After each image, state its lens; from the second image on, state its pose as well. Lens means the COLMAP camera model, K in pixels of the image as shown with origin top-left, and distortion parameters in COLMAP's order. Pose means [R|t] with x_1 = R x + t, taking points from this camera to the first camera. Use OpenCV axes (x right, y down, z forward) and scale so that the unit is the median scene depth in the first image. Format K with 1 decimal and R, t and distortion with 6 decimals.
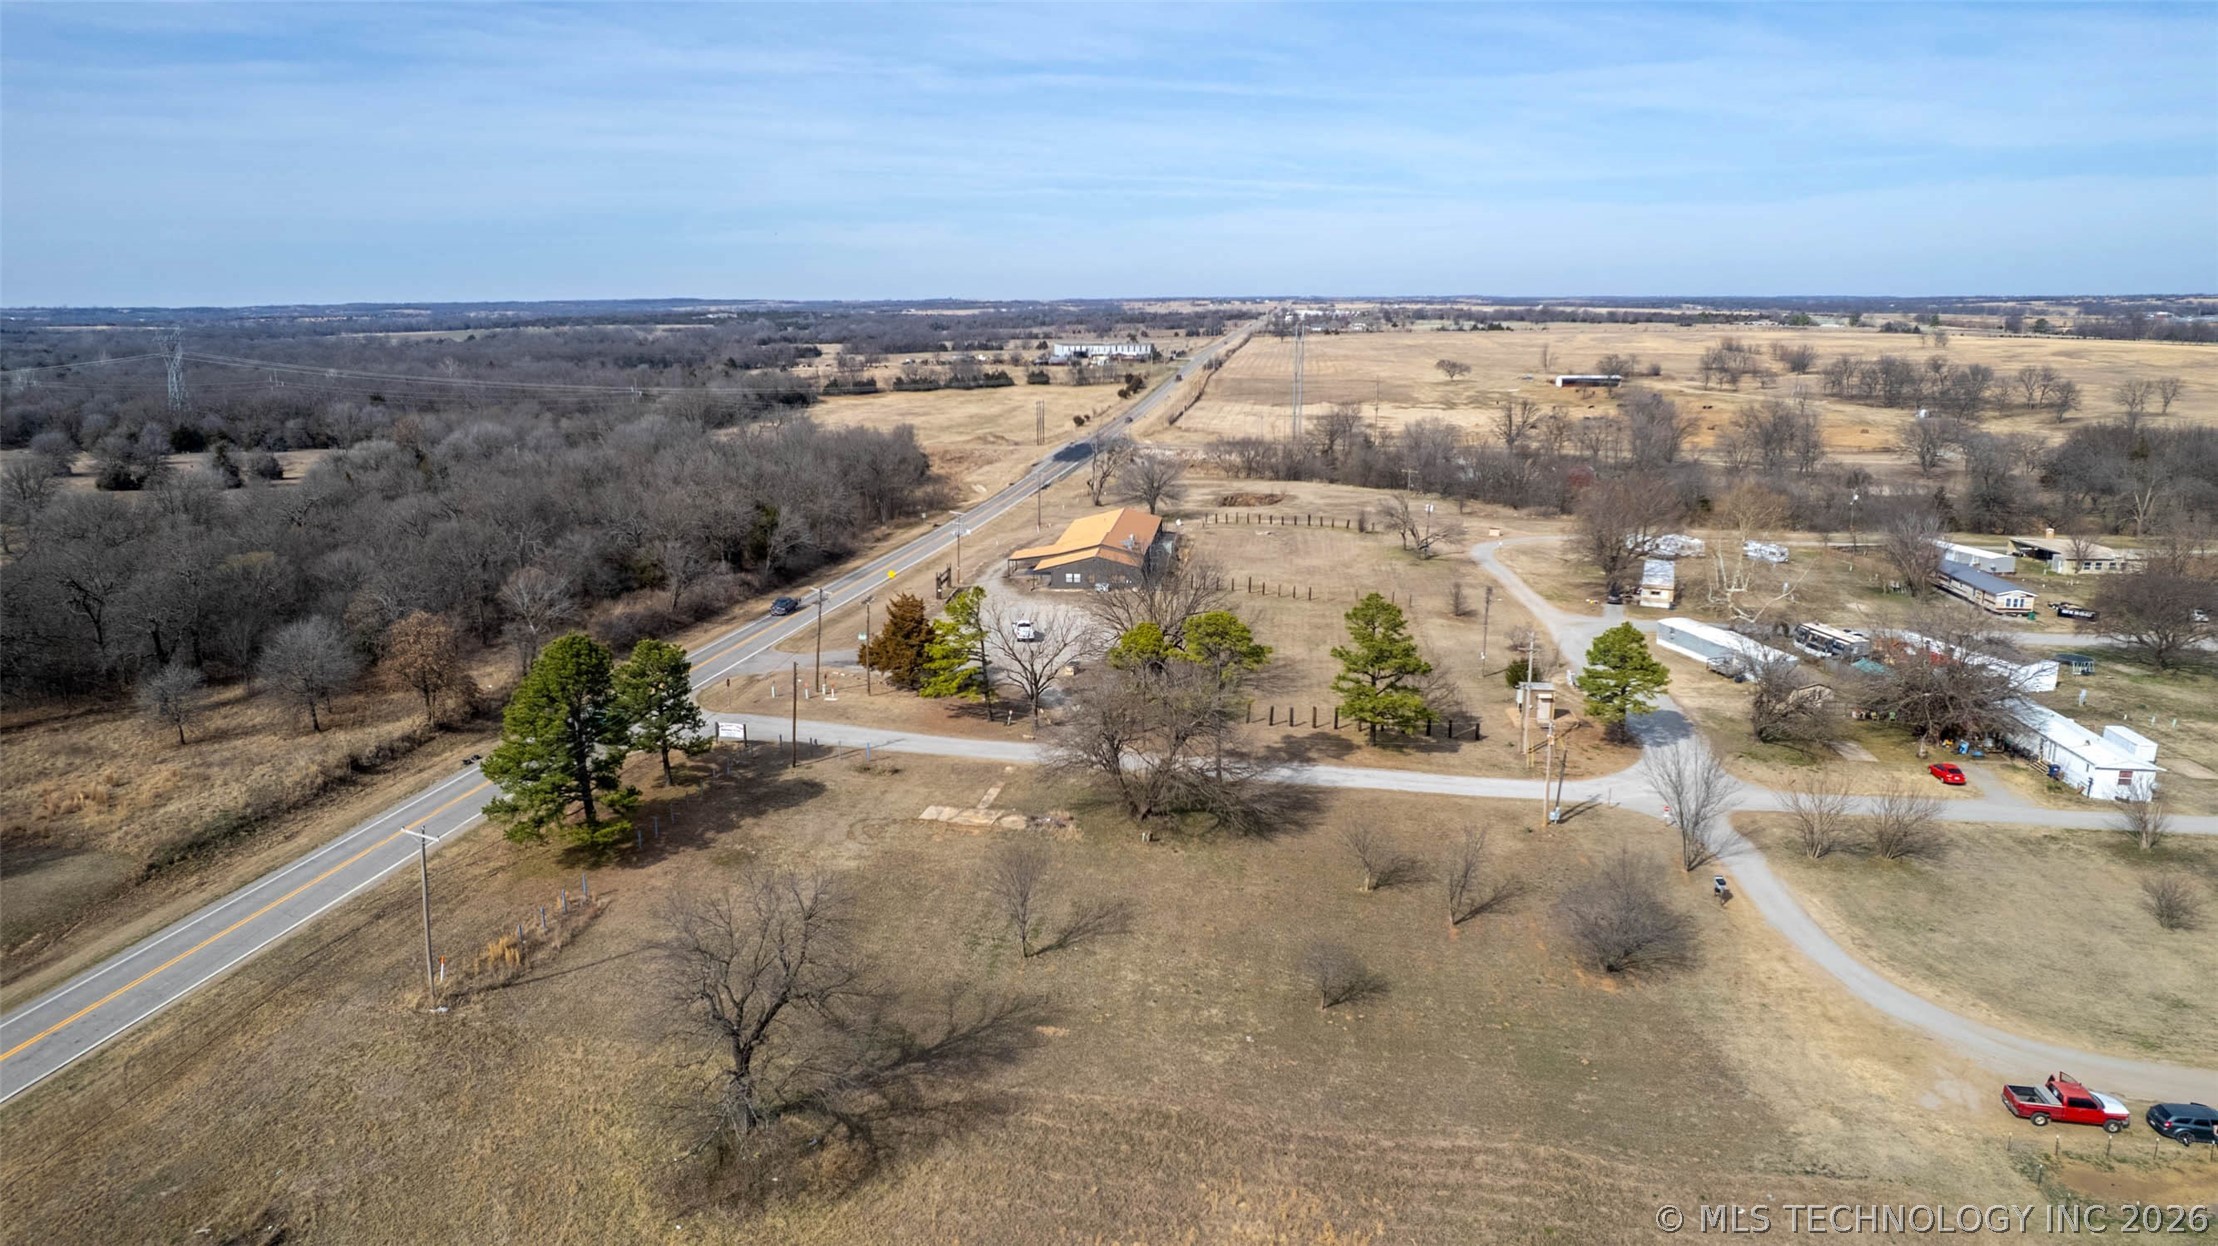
lens RADIAL K [[1417.3, 0, 1105.8], [0, 1417.3, 619.0], [0, 0, 1]] dist [-0.075212, 0.067519]
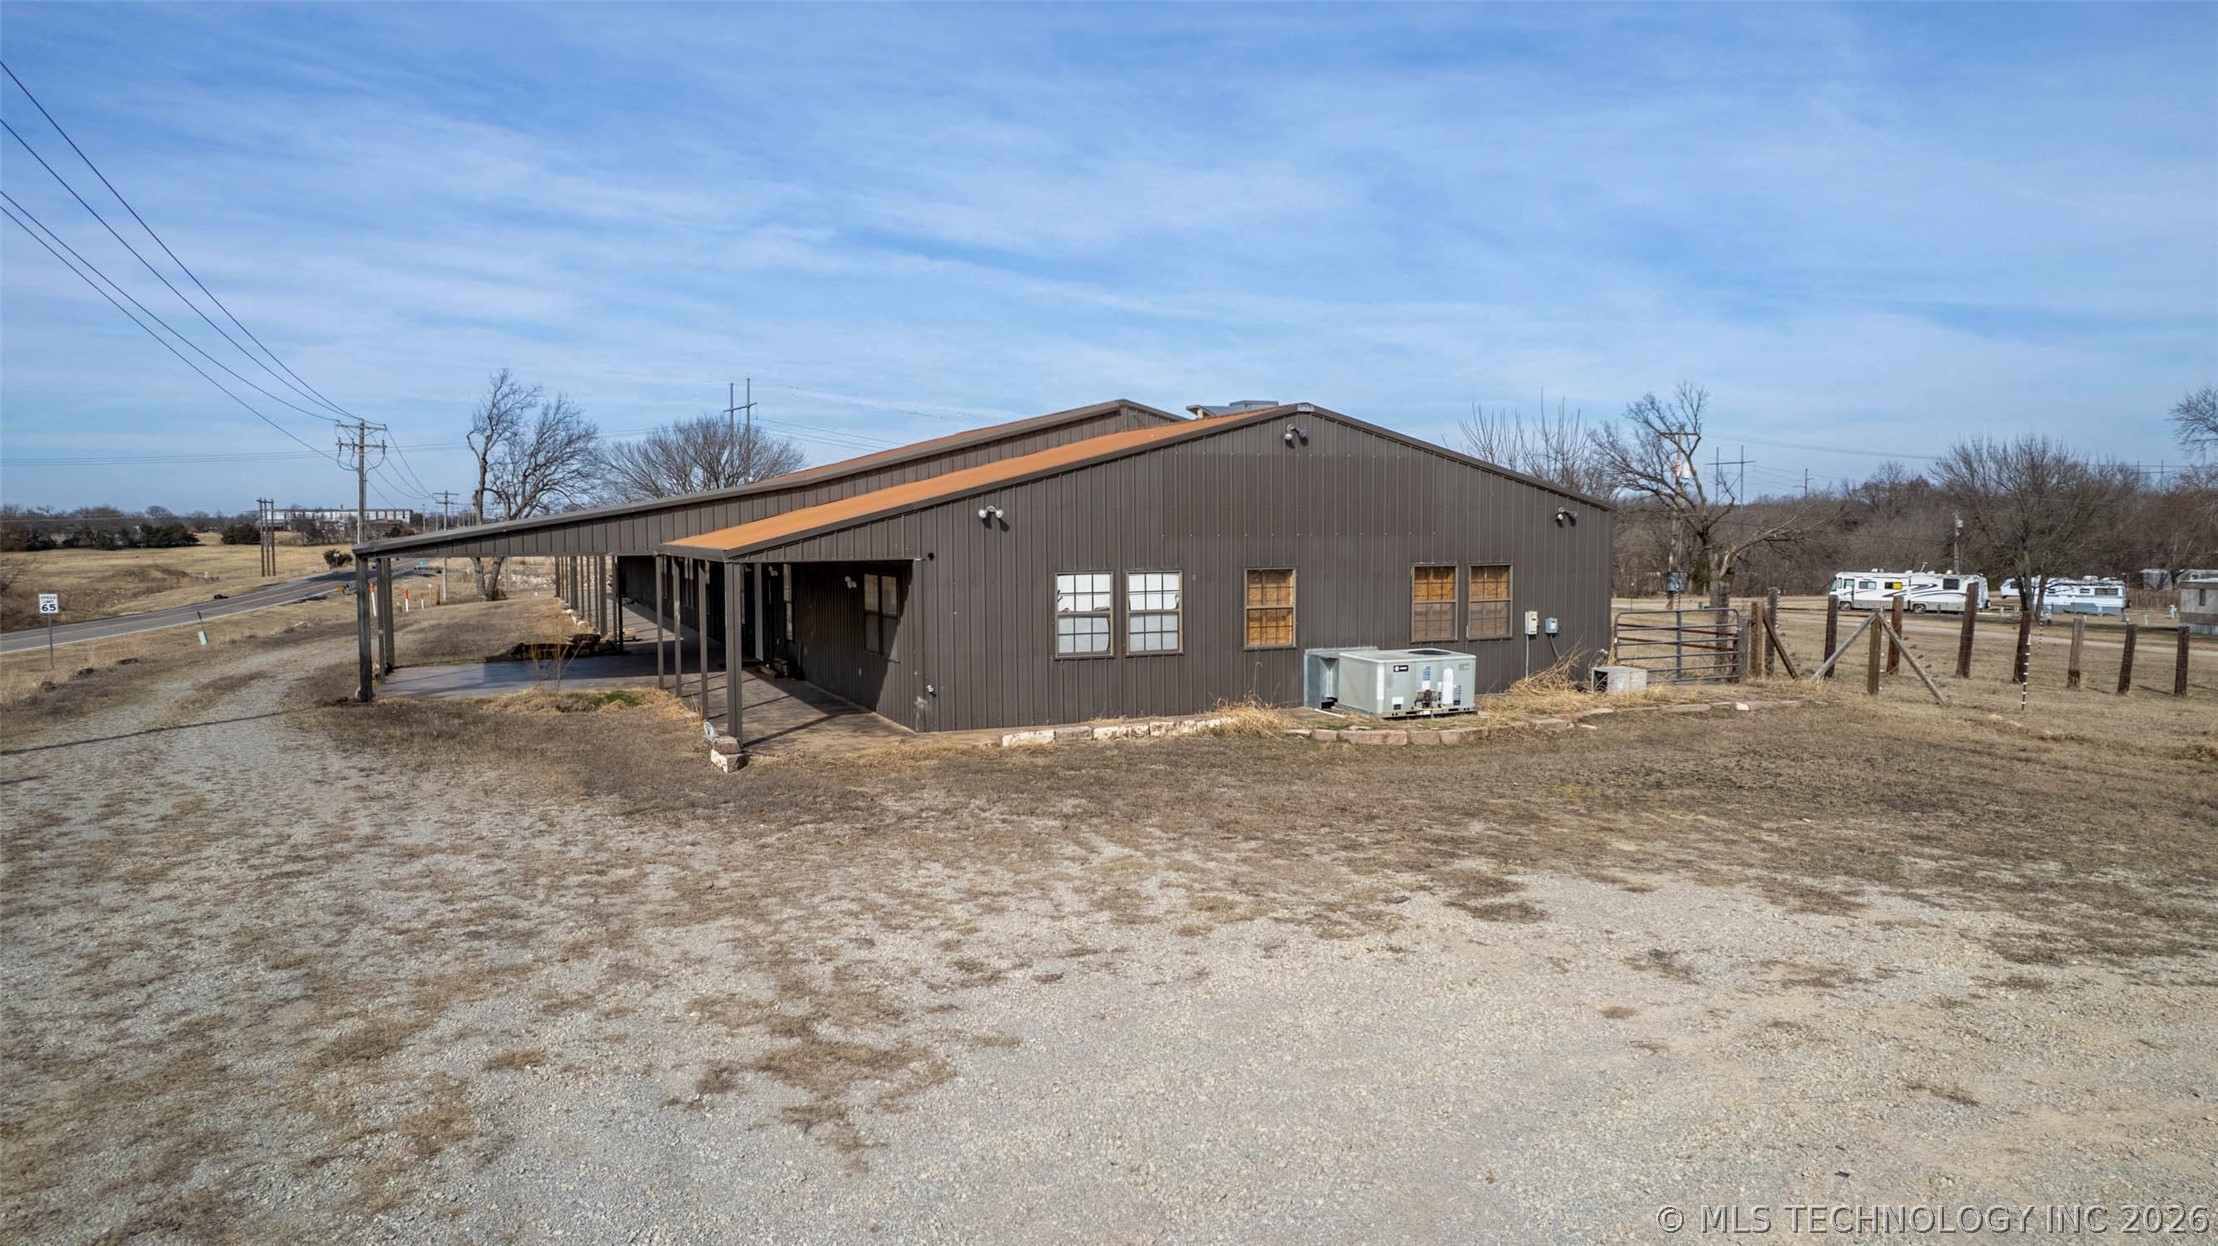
lens RADIAL K [[1412.9, 0, 1105.5], [0, 1412.9, 626.6], [0, 0, 1]] dist [-0.070734, 0.067068]
pose [[0.866966, -0.031811, 0.497352, -0.116095], [0.107880, 0.986278, -0.124969, -0.023074], [-0.486552, 0.161998, 0.858501, 1.379290]]
